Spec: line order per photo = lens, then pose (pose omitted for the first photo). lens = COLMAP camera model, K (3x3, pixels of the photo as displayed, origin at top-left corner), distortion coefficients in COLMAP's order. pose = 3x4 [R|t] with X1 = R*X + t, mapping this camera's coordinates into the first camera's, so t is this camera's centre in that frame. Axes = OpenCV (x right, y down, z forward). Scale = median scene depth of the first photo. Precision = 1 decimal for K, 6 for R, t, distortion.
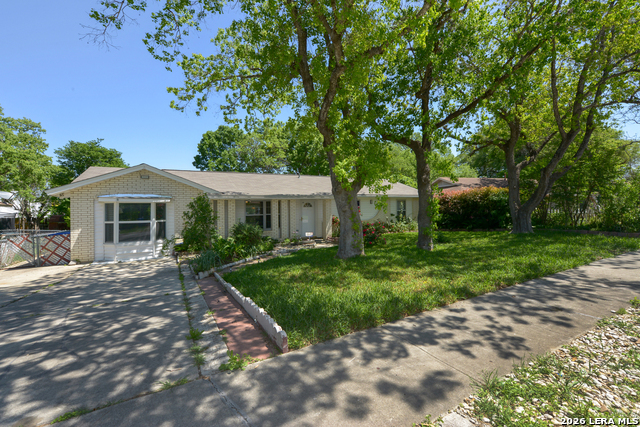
lens RADIAL K [[276.9, 0, 320.0], [0, 276.9, 213.5], [0, 0, 1]] dist [-0.001270, -0.000158]
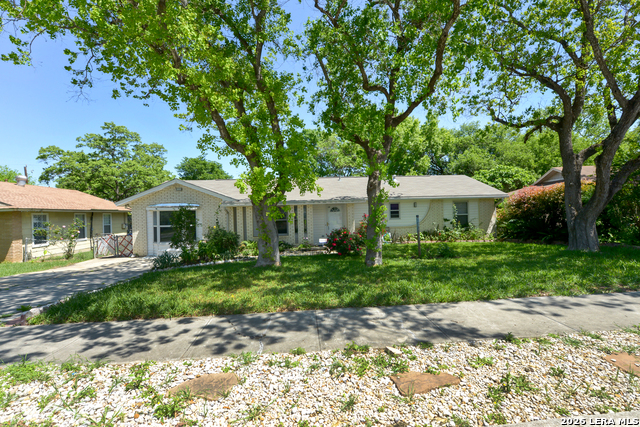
lens RADIAL K [[312.4, 0, 320.0], [0, 312.4, 213.5], [0, 0, 1]] dist [-0.000564, -0.000402]
pose [[0.893896, -0.002257, -0.448269, 0.560782], [0.000927, 0.999994, -0.003187, -0.019297], [0.448273, 0.002434, 0.893893, 0.070019]]
